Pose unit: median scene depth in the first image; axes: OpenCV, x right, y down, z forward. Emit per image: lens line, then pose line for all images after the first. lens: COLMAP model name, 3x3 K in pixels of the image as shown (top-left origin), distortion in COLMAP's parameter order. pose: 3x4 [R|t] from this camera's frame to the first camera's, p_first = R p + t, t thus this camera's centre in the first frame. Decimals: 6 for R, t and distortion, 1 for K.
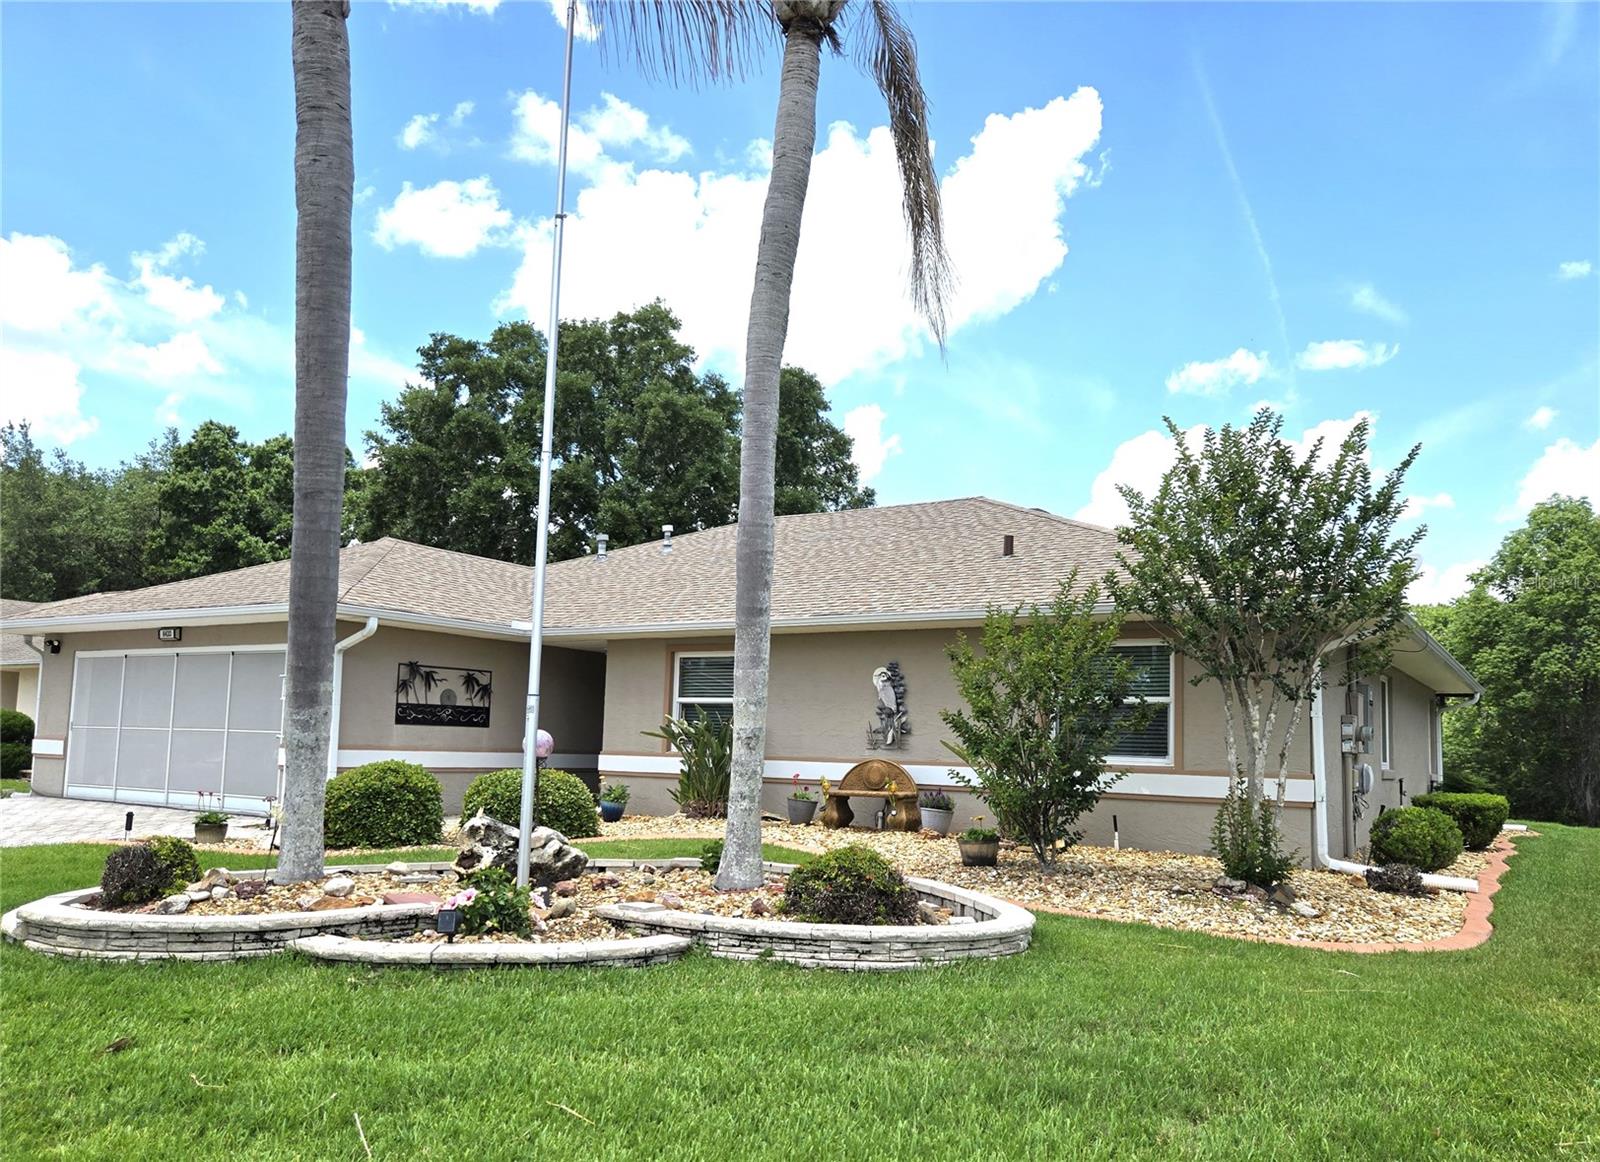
lens RADIAL K [[1189.4, 0, 817.6], [0, 1189.4, 659.2], [0, 0, 1]] dist [0.066235, -0.053085]
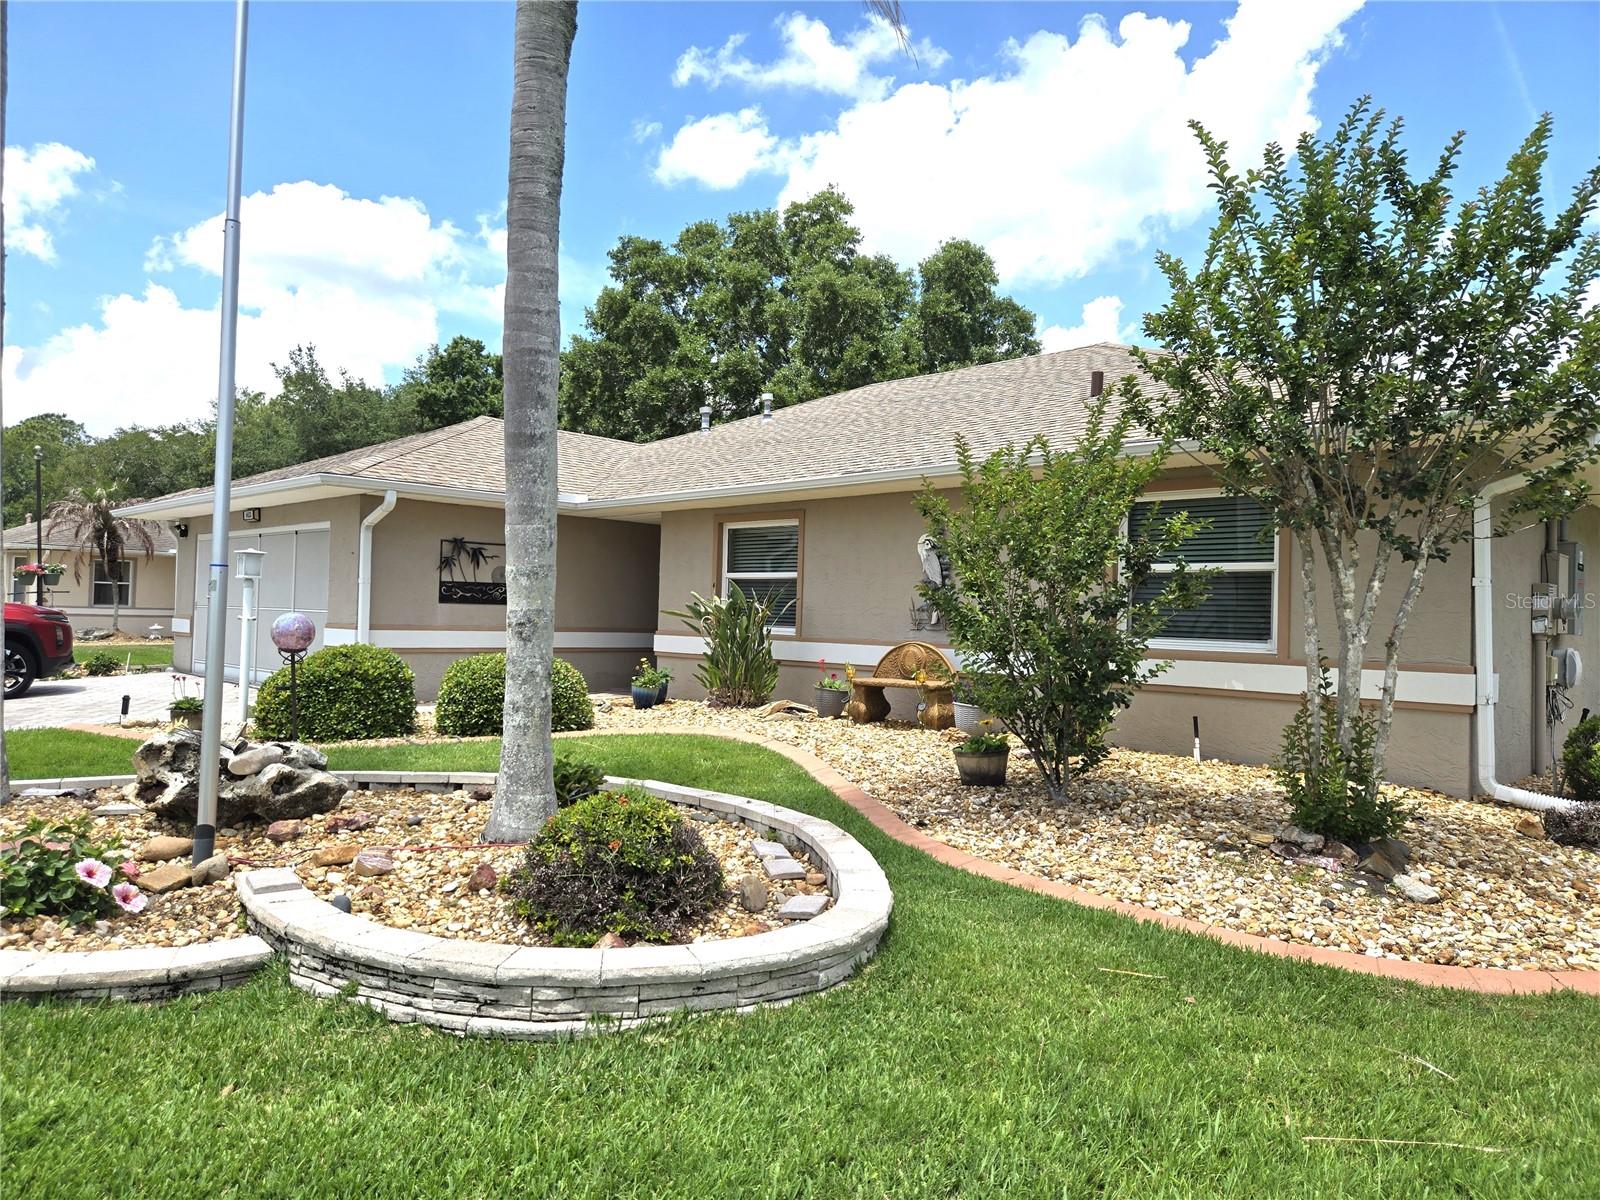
lens RADIAL K [[1069.5, 0, 809.0], [0, 1069.5, 601.9], [0, 0, 1]] dist [0.066086, -0.058749]
pose [[0.977445, -0.006393, -0.211095, 0.137780], [0.018379, 0.998324, 0.054868, 0.012618], [0.210391, -0.057510, 0.975924, 0.244864]]
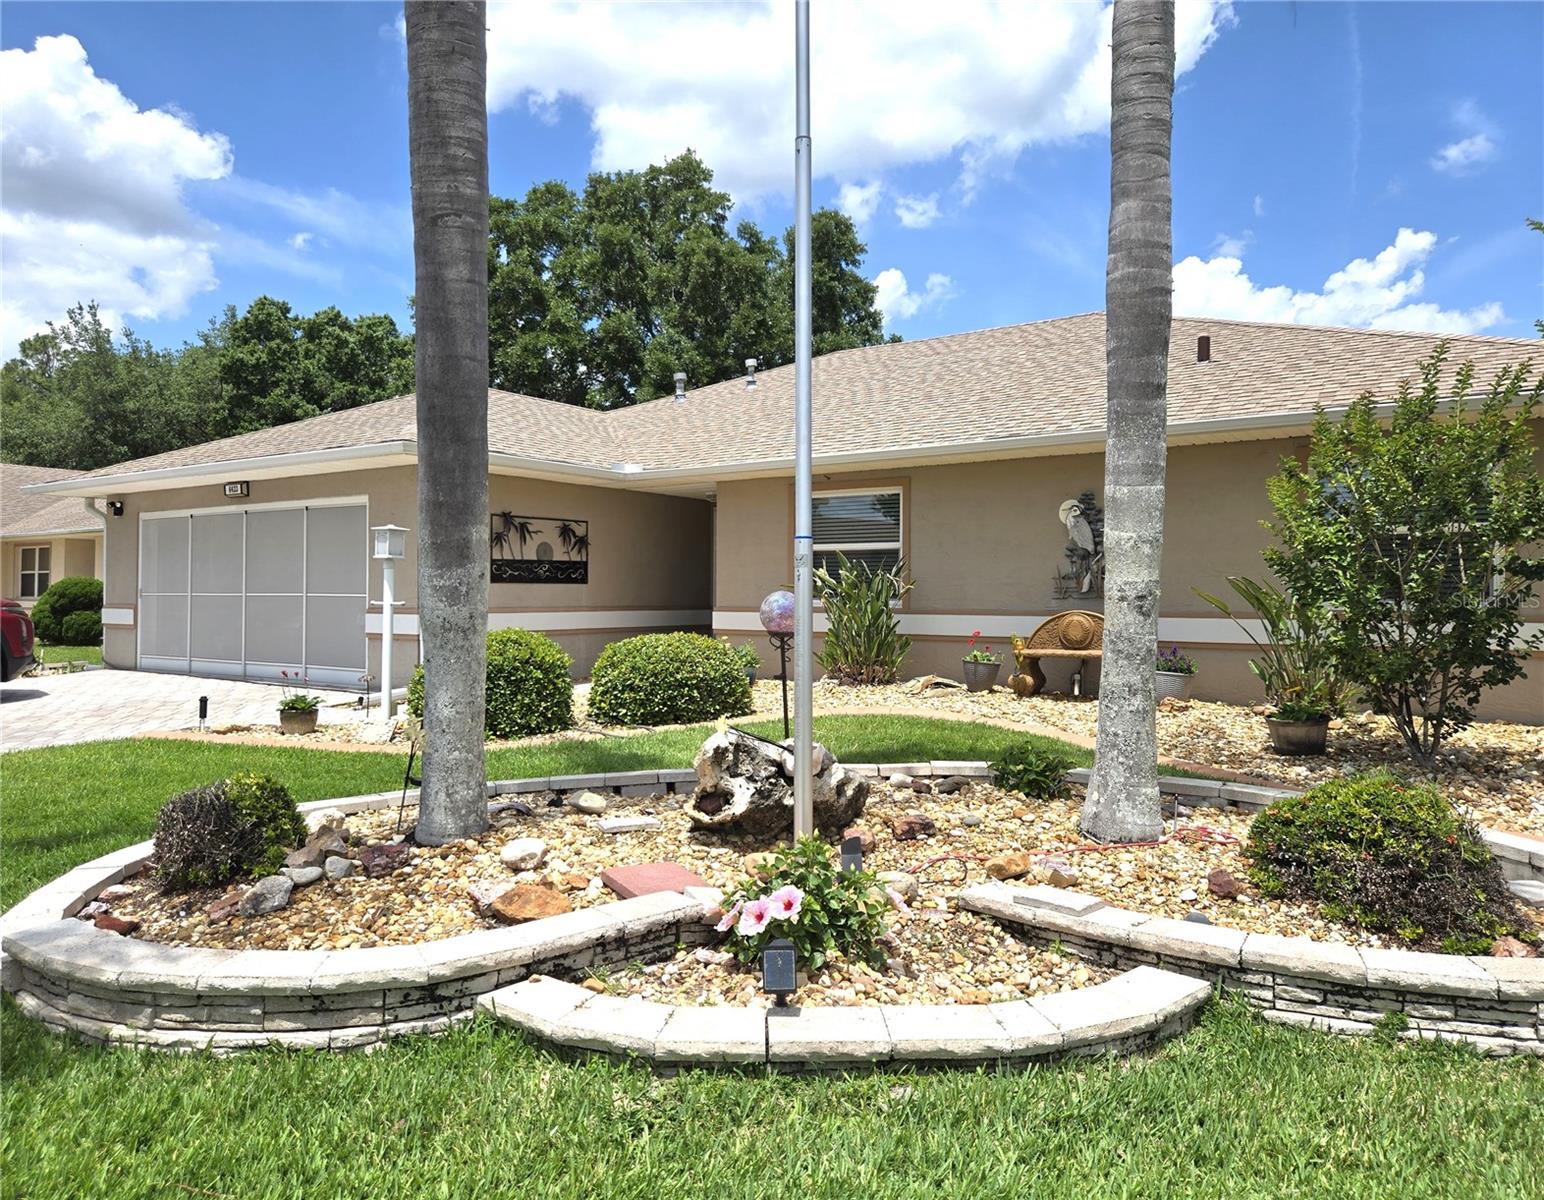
lens RADIAL K [[1080.4, 0, 753.2], [0, 1080.4, 576.5], [0, 0, 1]] dist [0.056673, -0.046677]
pose [[0.998140, -0.027283, -0.054512, -0.131483], [0.030504, 0.997783, 0.059145, 0.009241], [0.052777, -0.060698, 0.996760, 0.244716]]
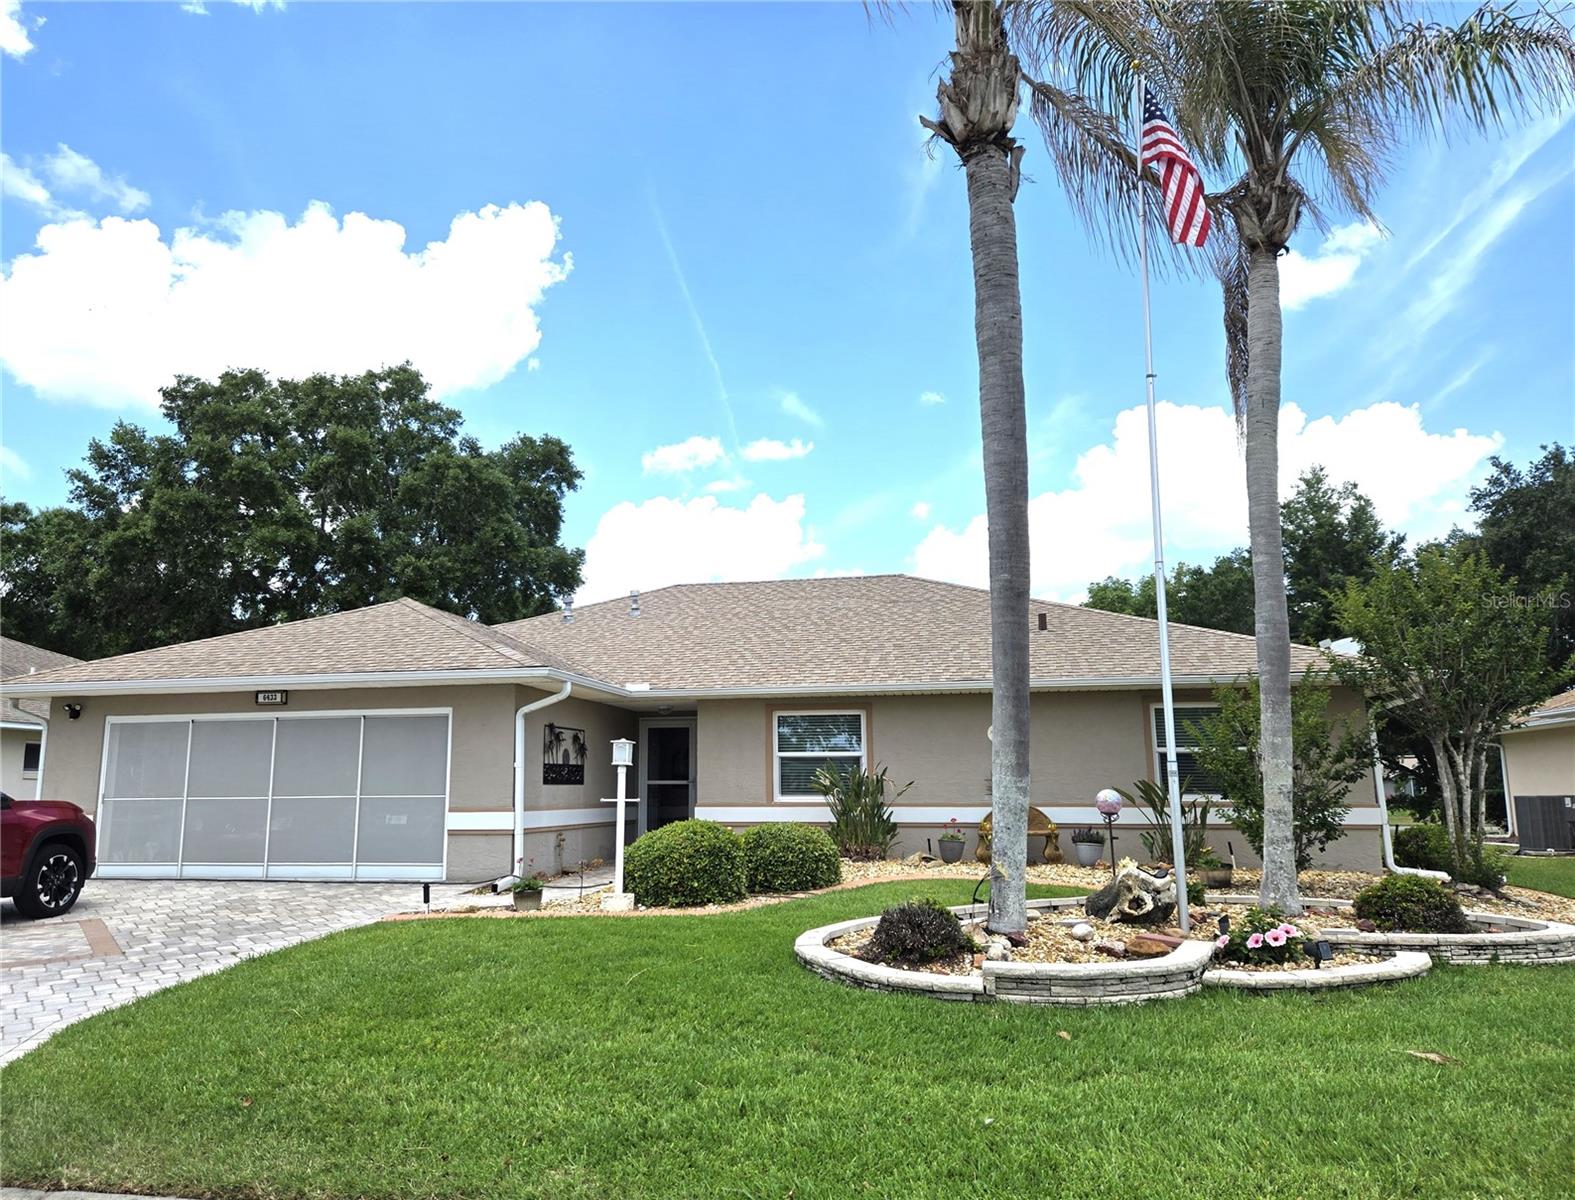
lens RADIAL K [[1102.1, 0, 752.6], [0, 1102.1, 617.6], [0, 0, 1]] dist [0.056673, -0.046677]
pose [[0.940416, 0.020289, 0.339421, -0.575784], [0.005509, 0.997178, -0.074871, -0.019166], [-0.339982, 0.072280, 0.937650, 0.040402]]
